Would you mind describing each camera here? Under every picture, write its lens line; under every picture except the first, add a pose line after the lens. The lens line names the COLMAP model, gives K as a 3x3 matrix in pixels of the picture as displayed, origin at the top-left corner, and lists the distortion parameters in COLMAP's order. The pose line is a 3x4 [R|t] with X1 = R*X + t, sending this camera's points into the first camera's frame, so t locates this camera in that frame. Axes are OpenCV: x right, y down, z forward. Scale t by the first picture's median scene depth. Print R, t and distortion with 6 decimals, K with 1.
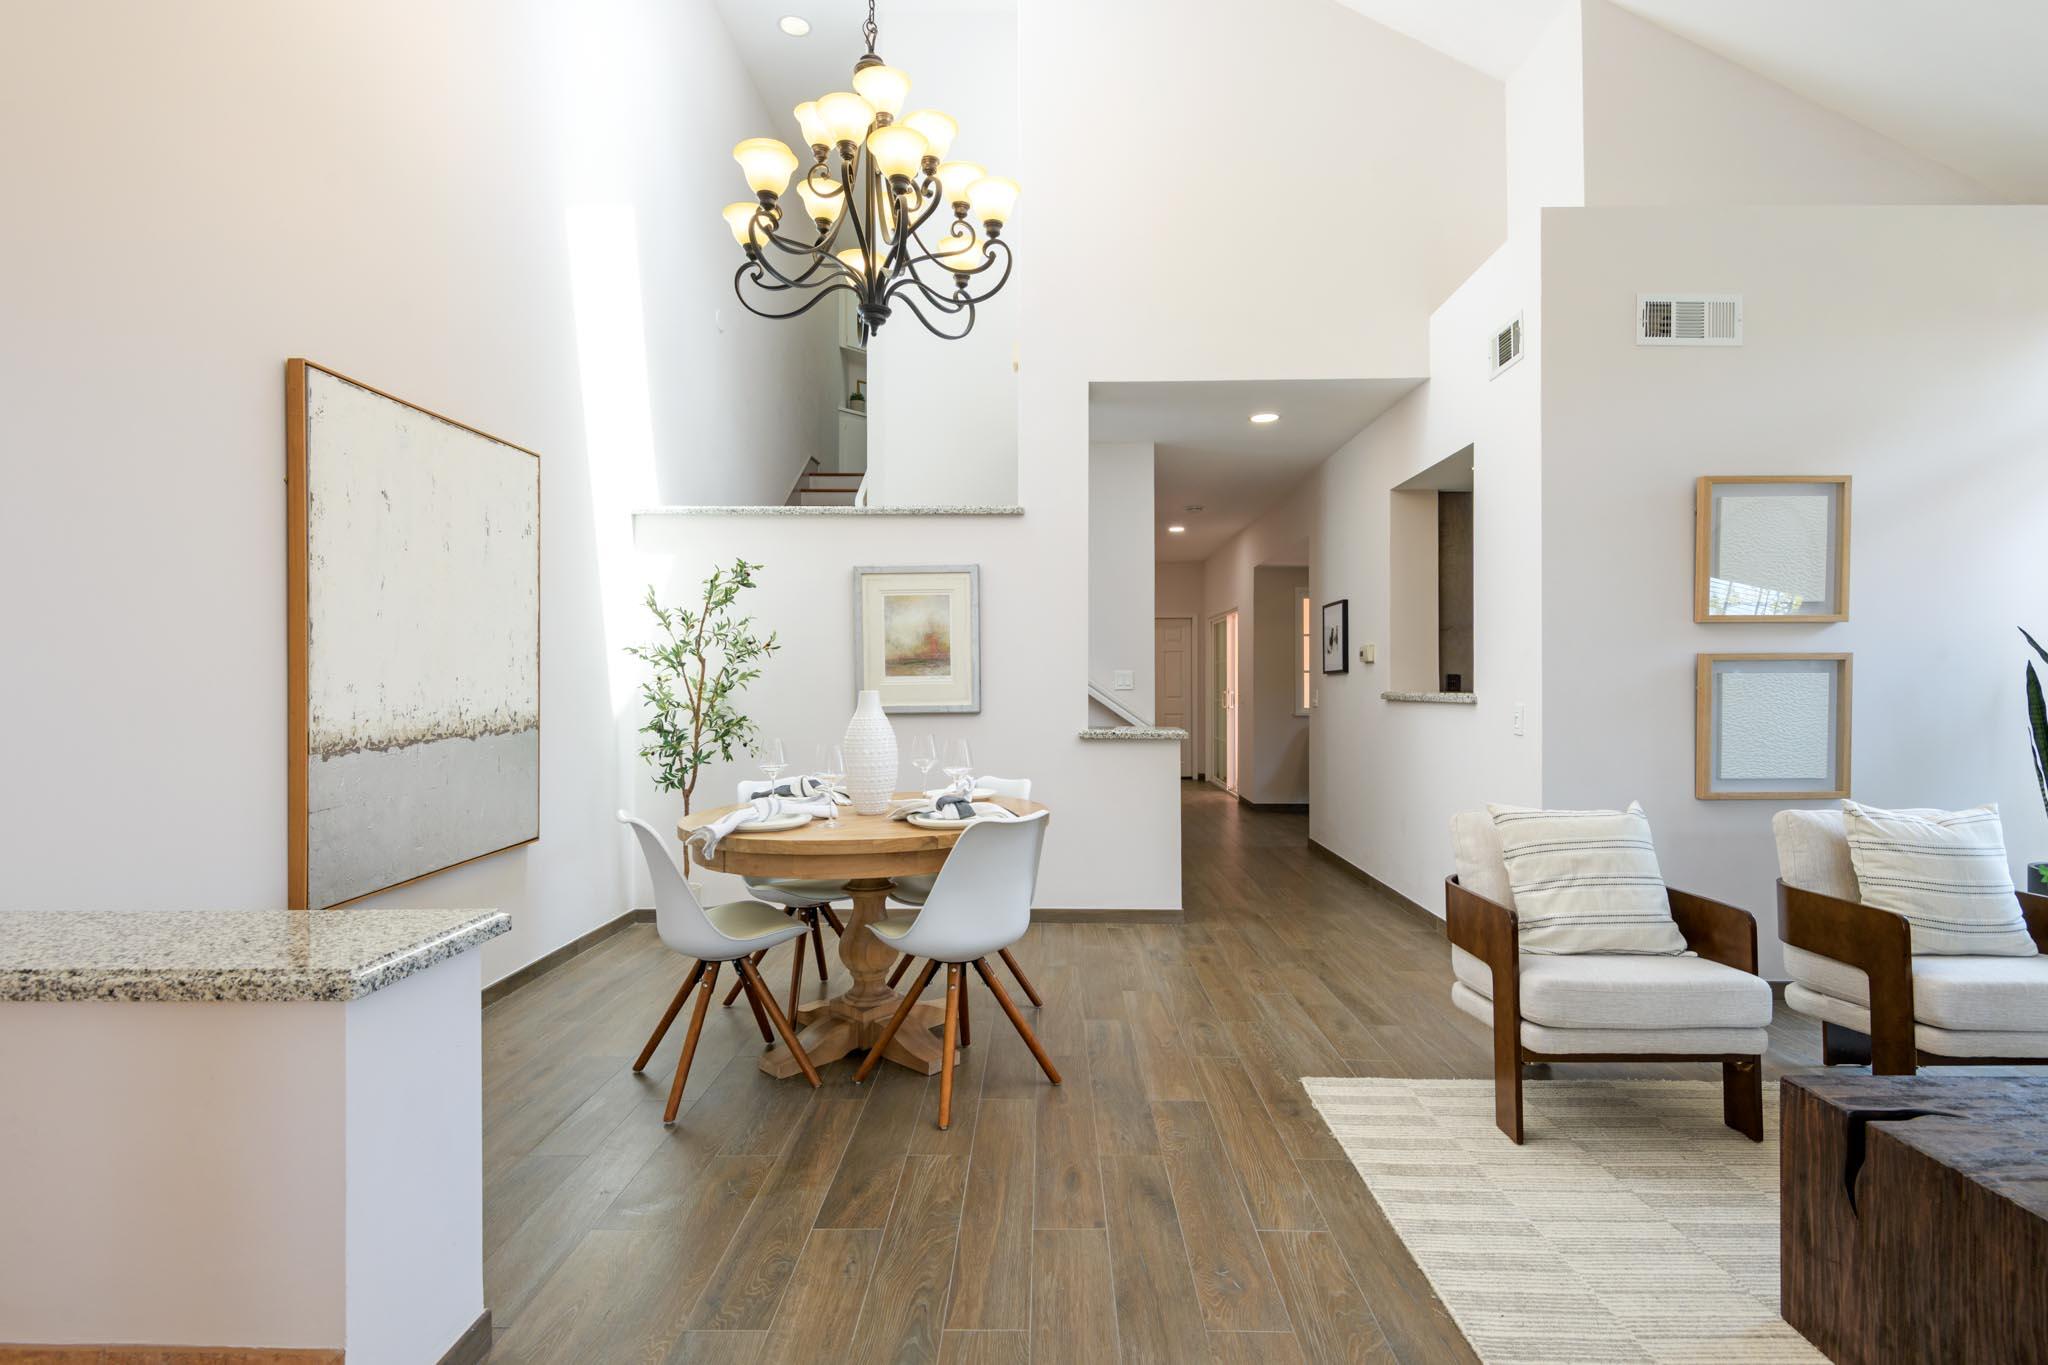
lens RADIAL K [[979.4, 0, 1026.2], [0, 979.4, 680.1], [0, 0, 1]] dist [0.031721, -0.015934]
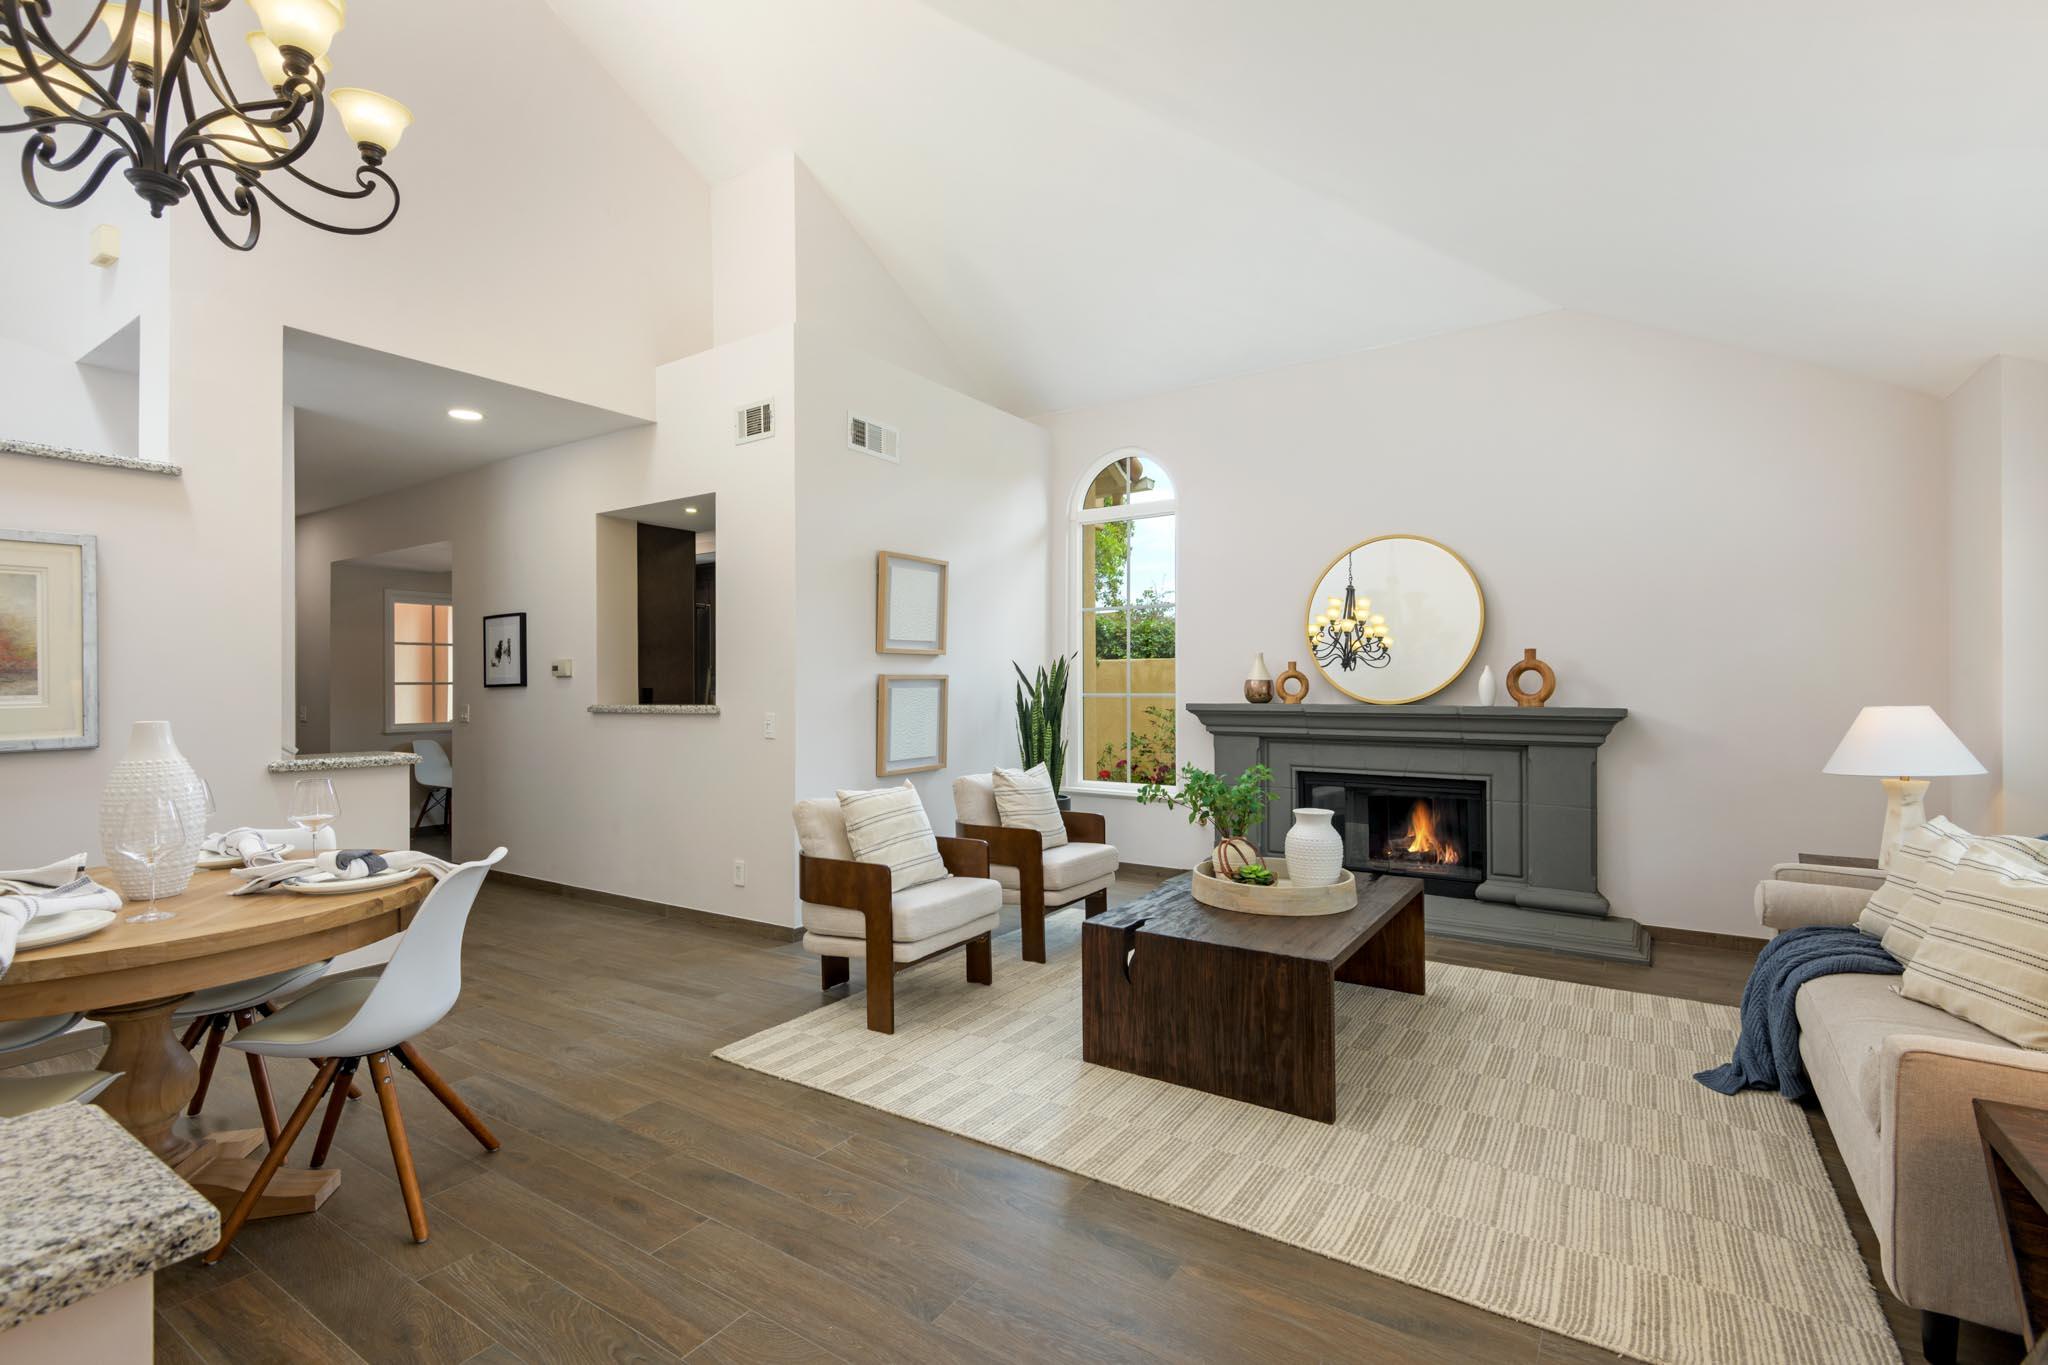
lens RADIAL K [[960.6, 0, 1004.8], [0, 960.6, 686.6], [0, 0, 1]] dist [0.045967, -0.000657]
pose [[0.548294, -0.005251, 0.836269, -0.448836], [0.005336, 0.999982, 0.002780, -0.014377], [-0.836269, 0.002938, 0.548312, 0.109848]]
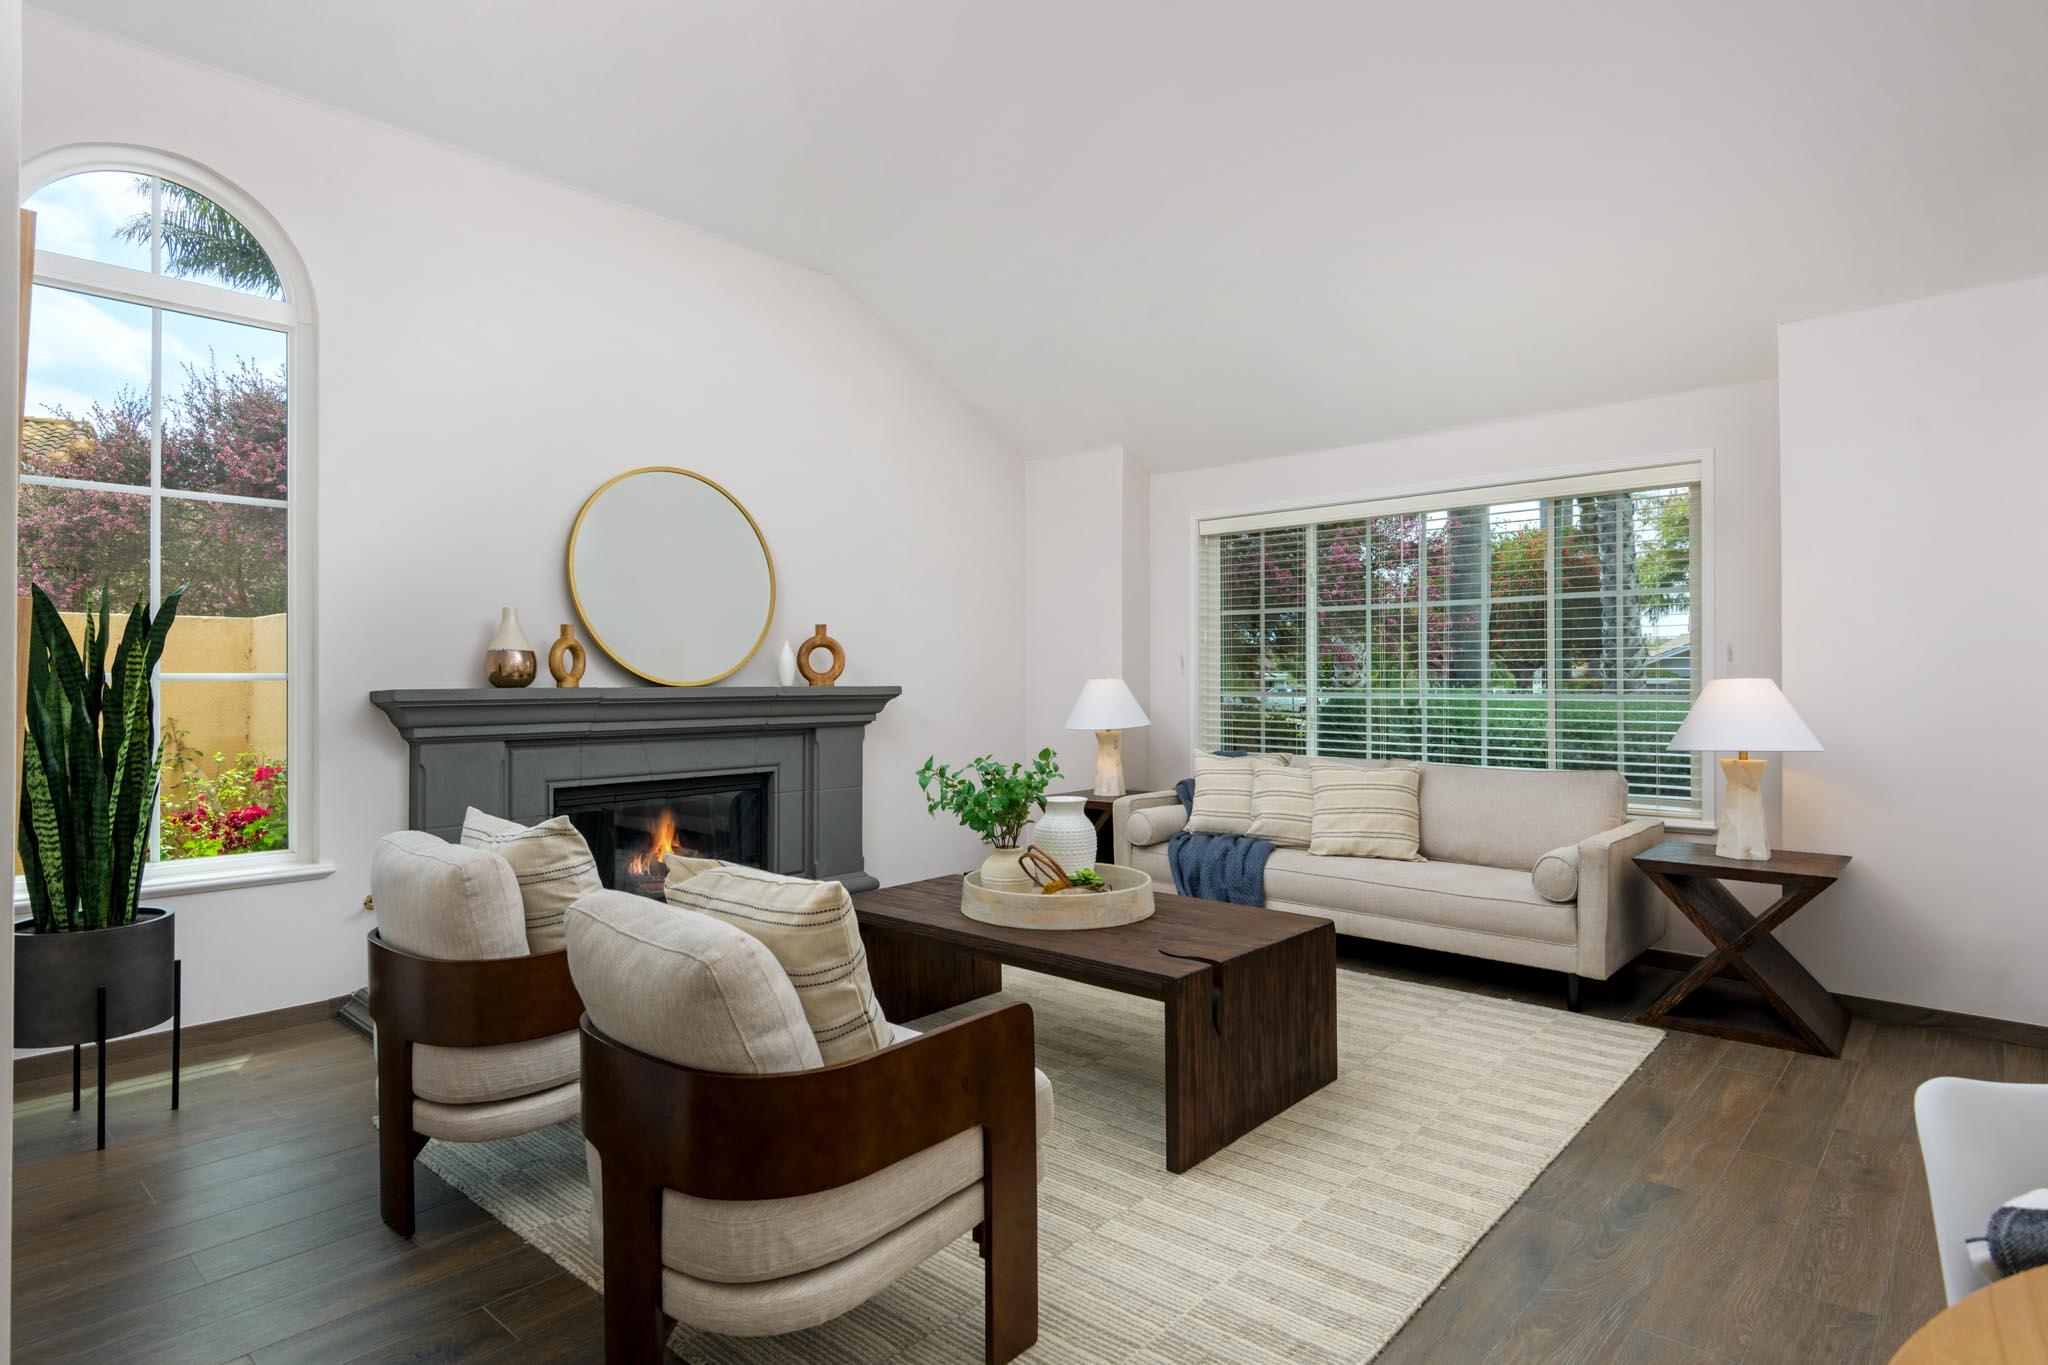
lens RADIAL K [[1086.4, 0, 1071.1], [0, 1086.4, 678.1], [0, 0, 1]] dist [0.058745, -0.042755]
pose [[-0.775119, -0.001947, 0.631812, 0.004923], [-0.002426, 0.999997, 0.000105, 0.013988], [-0.631810, -0.001451, -0.775122, 1.316633]]
